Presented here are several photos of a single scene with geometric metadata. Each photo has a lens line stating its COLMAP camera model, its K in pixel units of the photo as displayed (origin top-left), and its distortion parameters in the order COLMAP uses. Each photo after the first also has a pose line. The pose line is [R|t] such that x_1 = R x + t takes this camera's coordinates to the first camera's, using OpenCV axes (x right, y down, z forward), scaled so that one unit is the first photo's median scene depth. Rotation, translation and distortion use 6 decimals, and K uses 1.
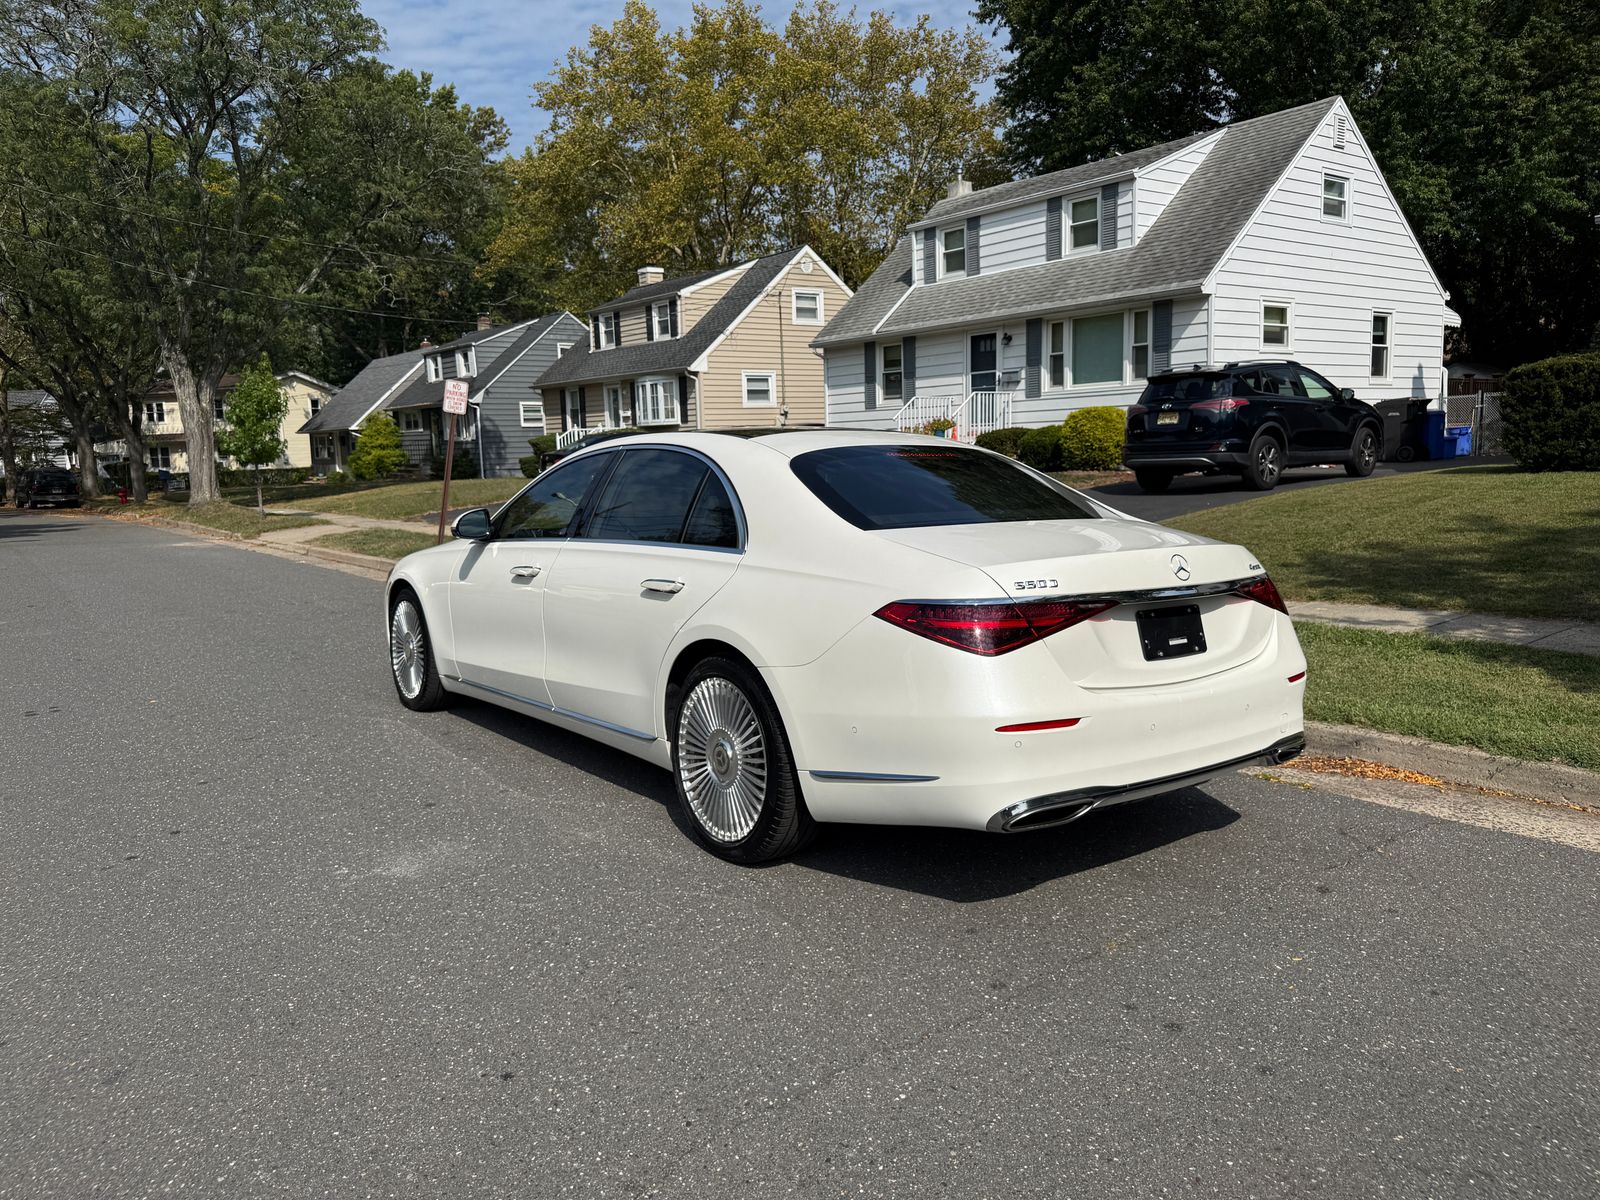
lens RADIAL K [[1158.2, 0, 794.4], [0, 1158.2, 605.6], [0, 0, 1]] dist [0.072779, -0.189563]
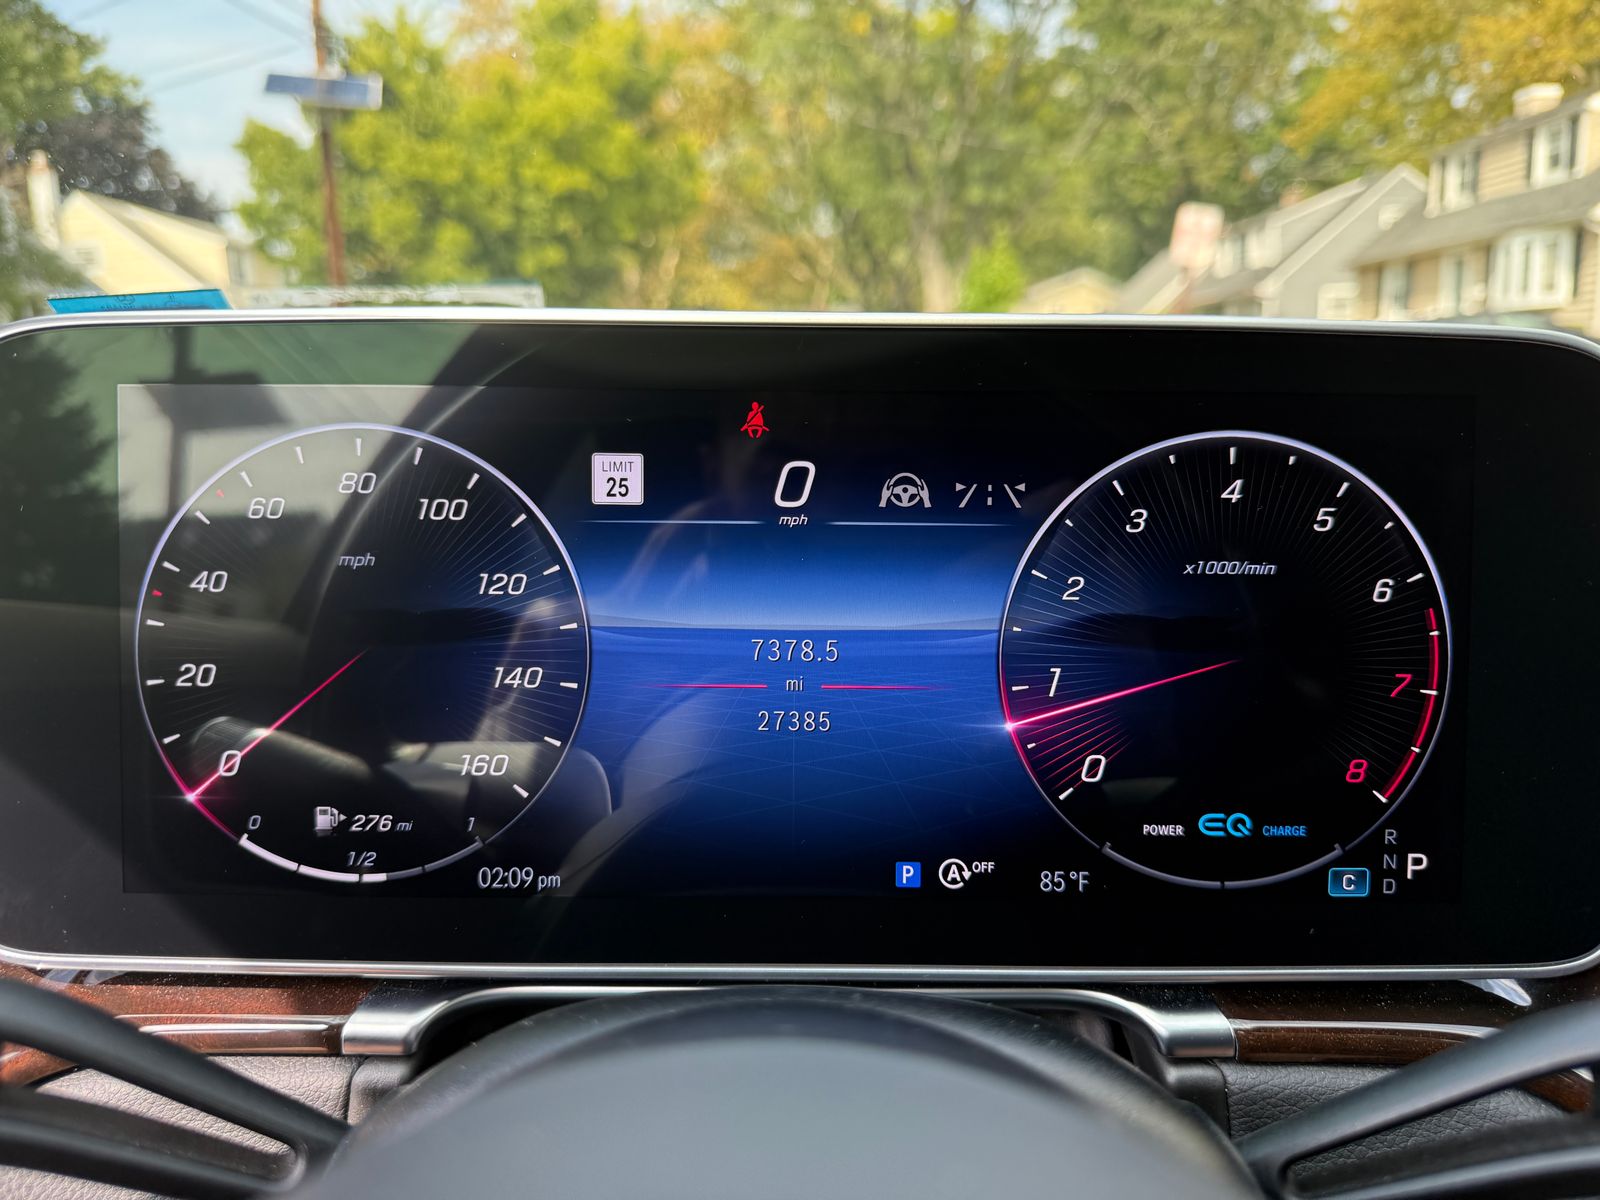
lens RADIAL K [[1158.2, 0, 794.4], [0, 1158.2, 605.6], [0, 0, 1]] dist [0.072779, -0.189563]
pose [[0.791833, 0.110281, -0.600699, -0.043529], [-0.071000, 0.993515, 0.088806, -0.014634], [0.606597, -0.027670, 0.794528, 0.216020]]
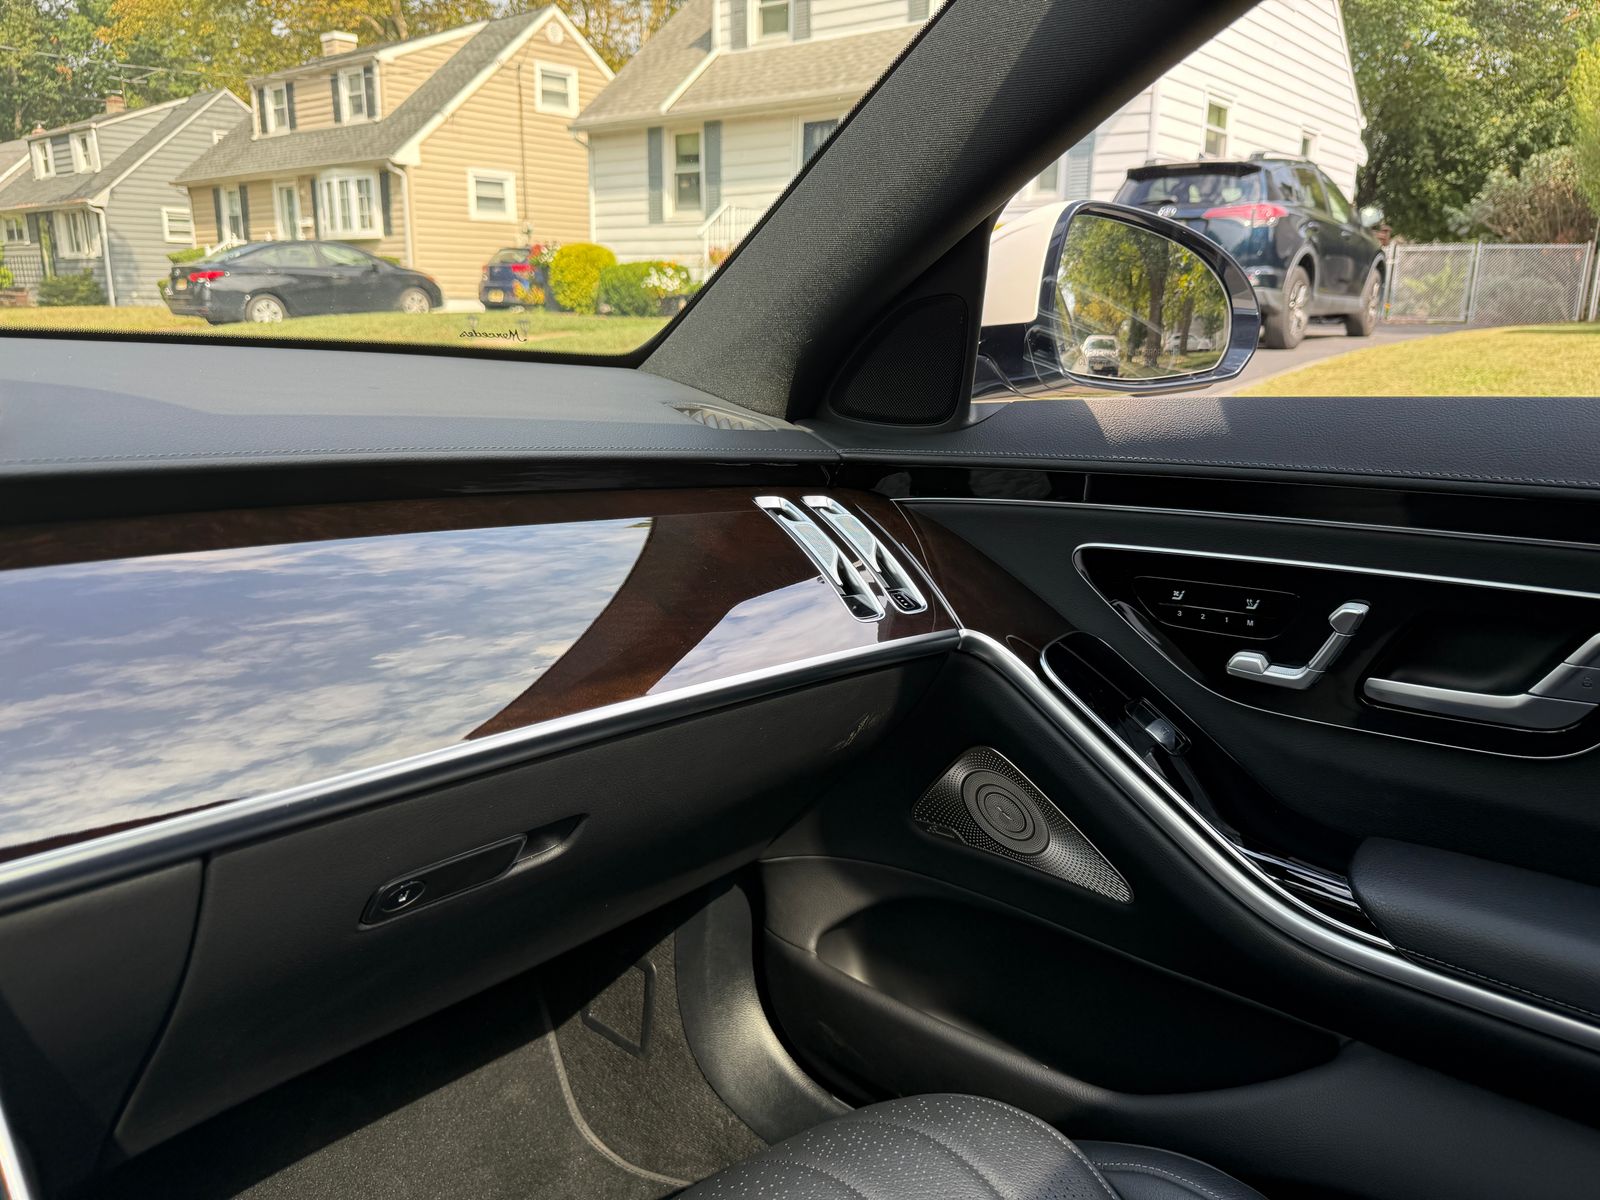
lens RADIAL K [[1125.7, 0, 798.1], [0, 1125.7, 590.7], [0, 0, 1]] dist [0.002860, -0.039726]
pose [[0.970780, -0.016910, 0.239376, -0.016587], [-0.010071, 0.993765, 0.111043, -0.015712], [-0.239761, -0.110209, 0.964556, 0.220722]]
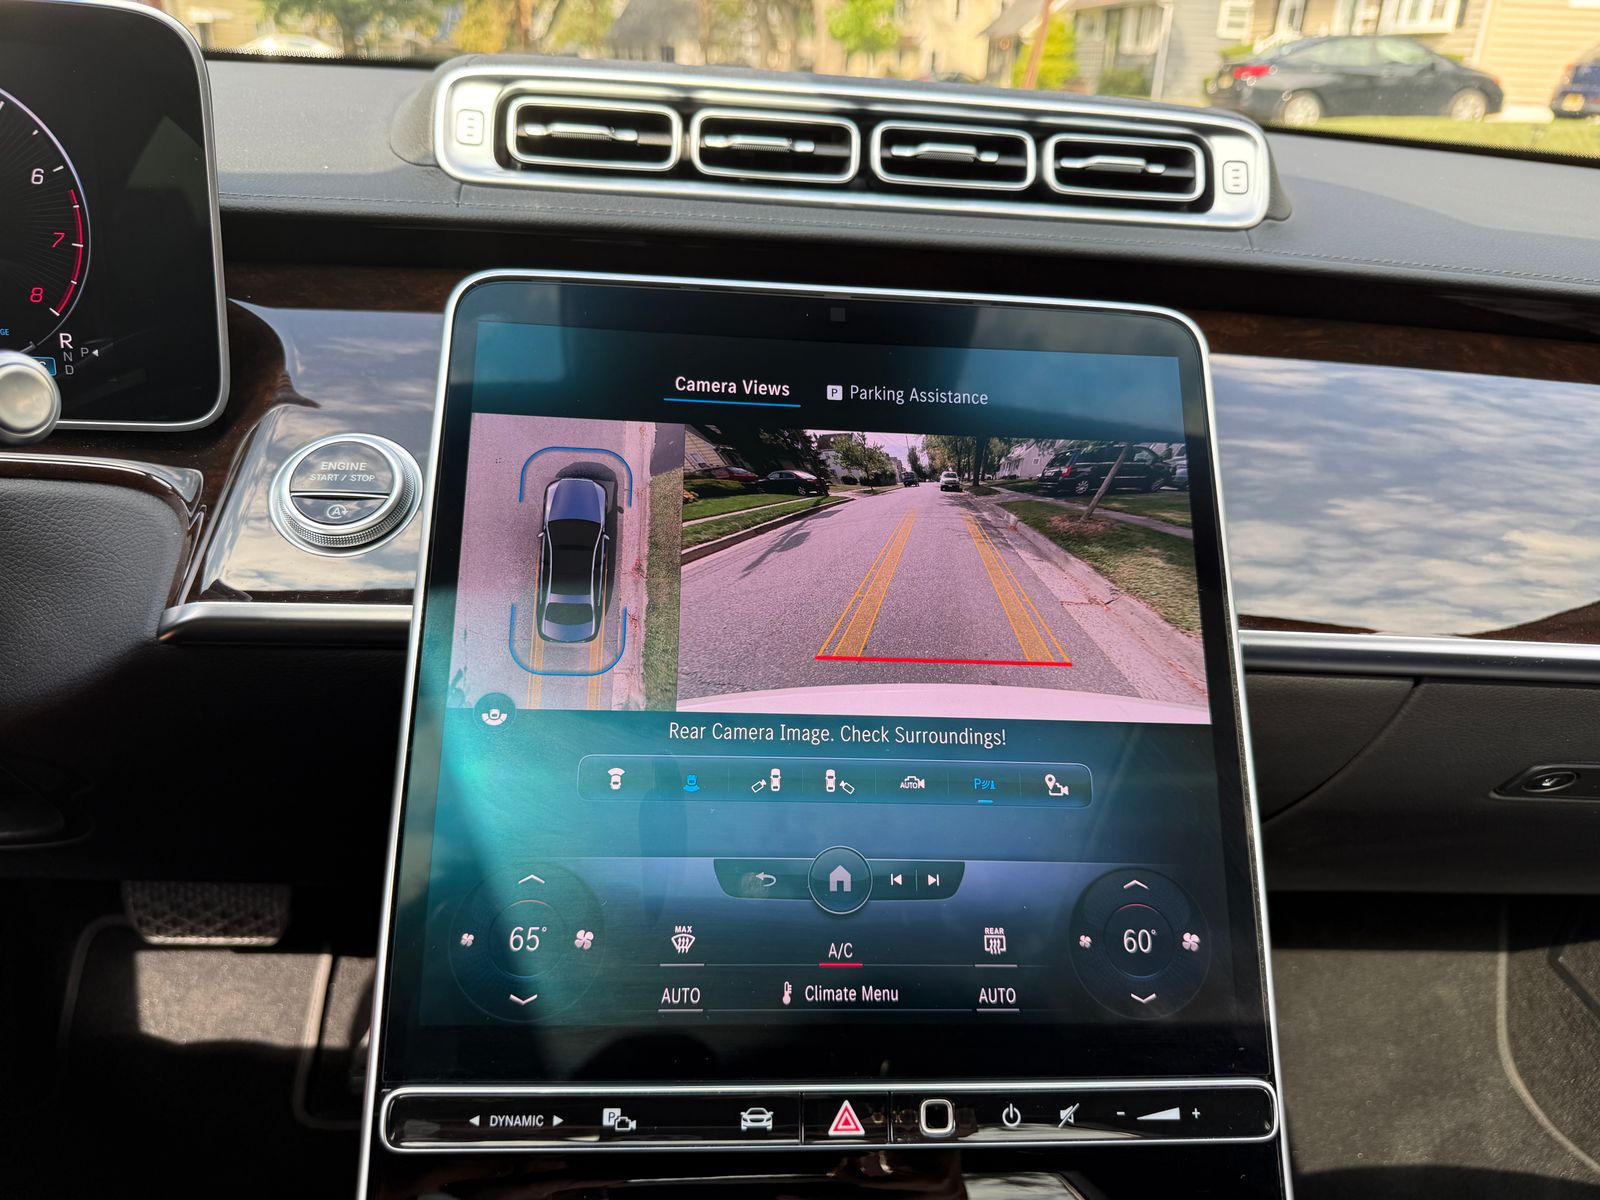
lens RADIAL K [[1145.6, 0, 804.1], [0, 1145.6, 603.9], [0, 0, 1]] dist [-0.026505, 0.000044]
pose [[0.842635, 0.270430, -0.465655, -0.022883], [-0.122680, 0.938417, 0.322990, -0.015127], [0.524325, -0.215036, 0.823920, 0.219652]]
